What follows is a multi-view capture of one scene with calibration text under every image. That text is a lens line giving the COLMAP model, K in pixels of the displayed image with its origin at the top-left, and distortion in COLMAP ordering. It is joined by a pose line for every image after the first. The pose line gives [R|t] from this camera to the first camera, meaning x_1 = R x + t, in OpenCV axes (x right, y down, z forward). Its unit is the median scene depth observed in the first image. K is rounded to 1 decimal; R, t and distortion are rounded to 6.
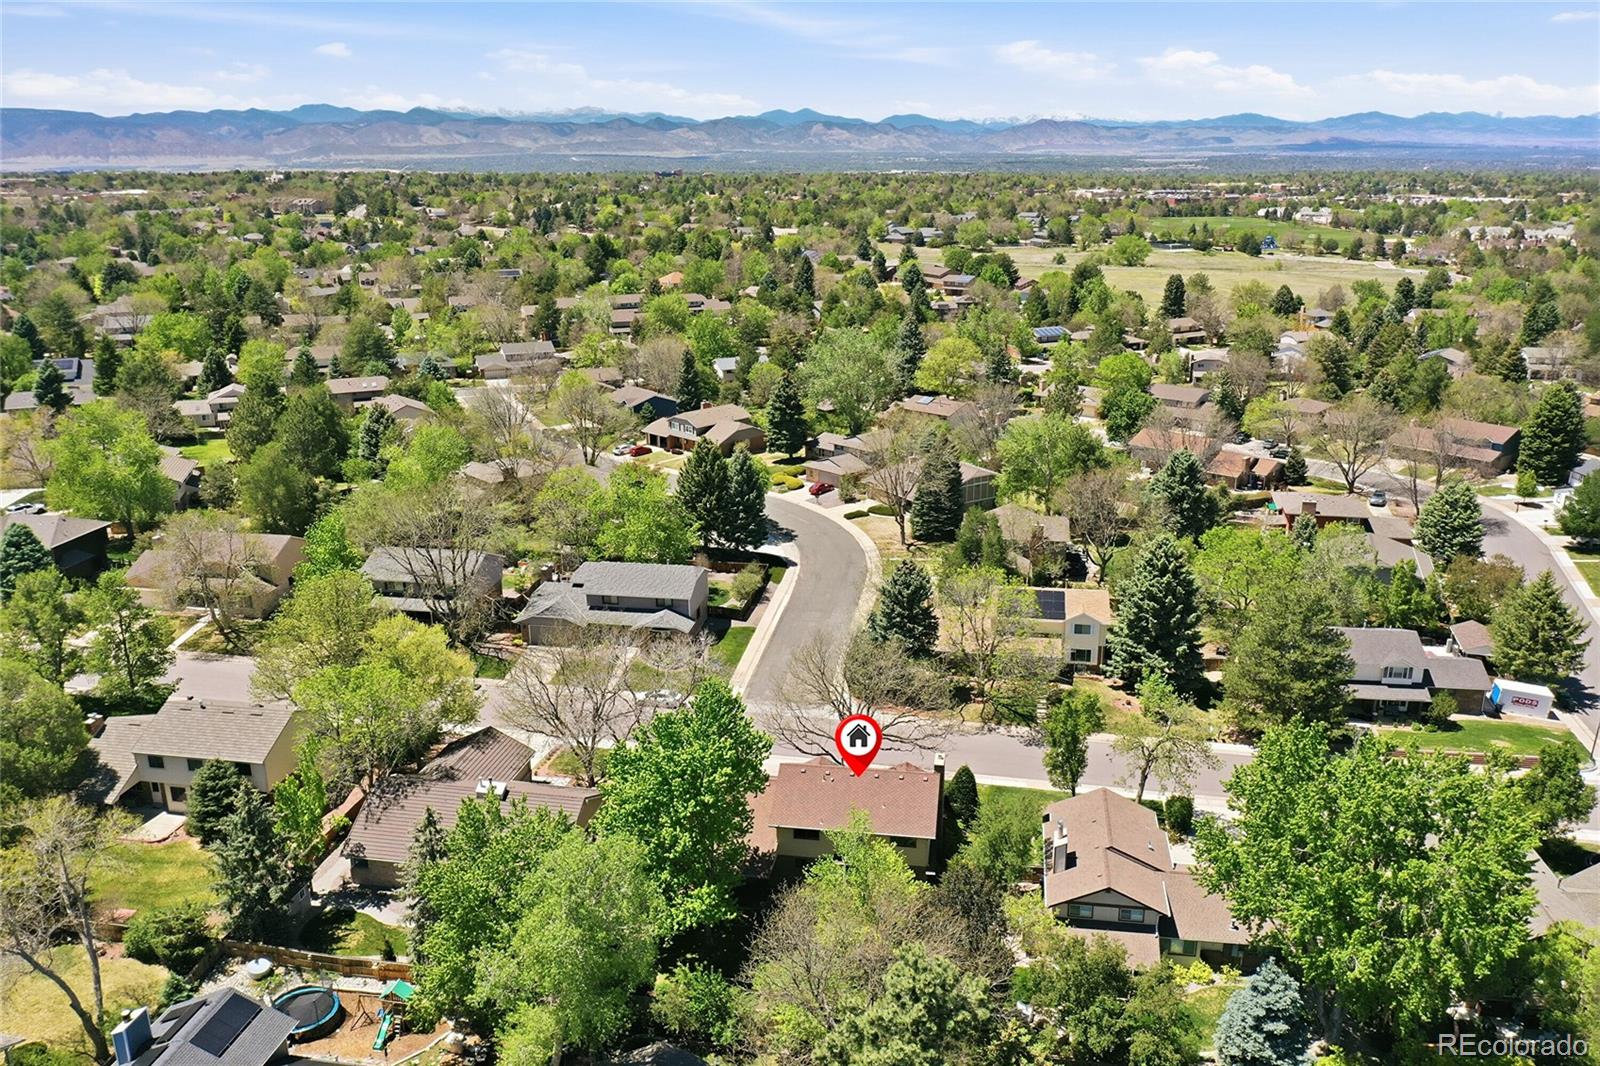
lens RADIAL K [[1281.8, 0, 800.0], [0, 1281.8, 533.0], [0, 0, 1]] dist [-0.034553, -0.004089]
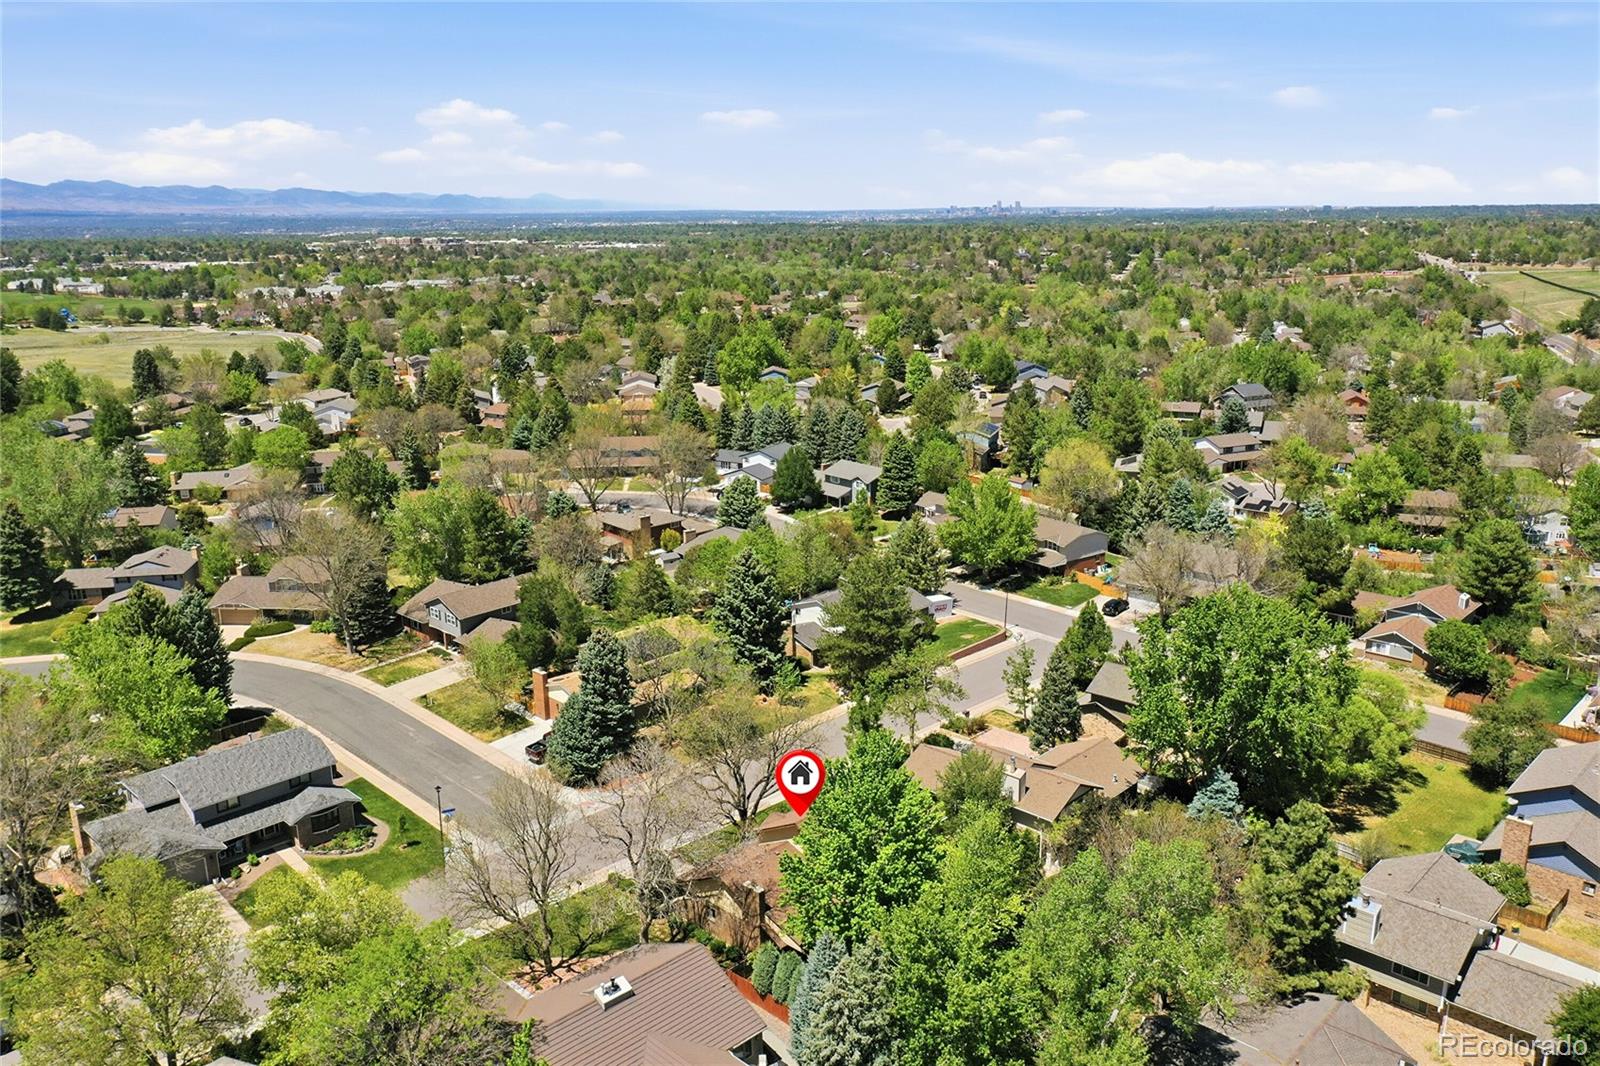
lens RADIAL K [[1248.7, 0, 800.0], [0, 1248.7, 533.0], [0, 0, 1]] dist [0.007174, 0.003078]
pose [[0.558266, -0.204459, 0.804074, -0.137770], [0.242312, 0.967084, 0.077672, -0.020485], [-0.793488, 0.151475, 0.589433, 0.075841]]
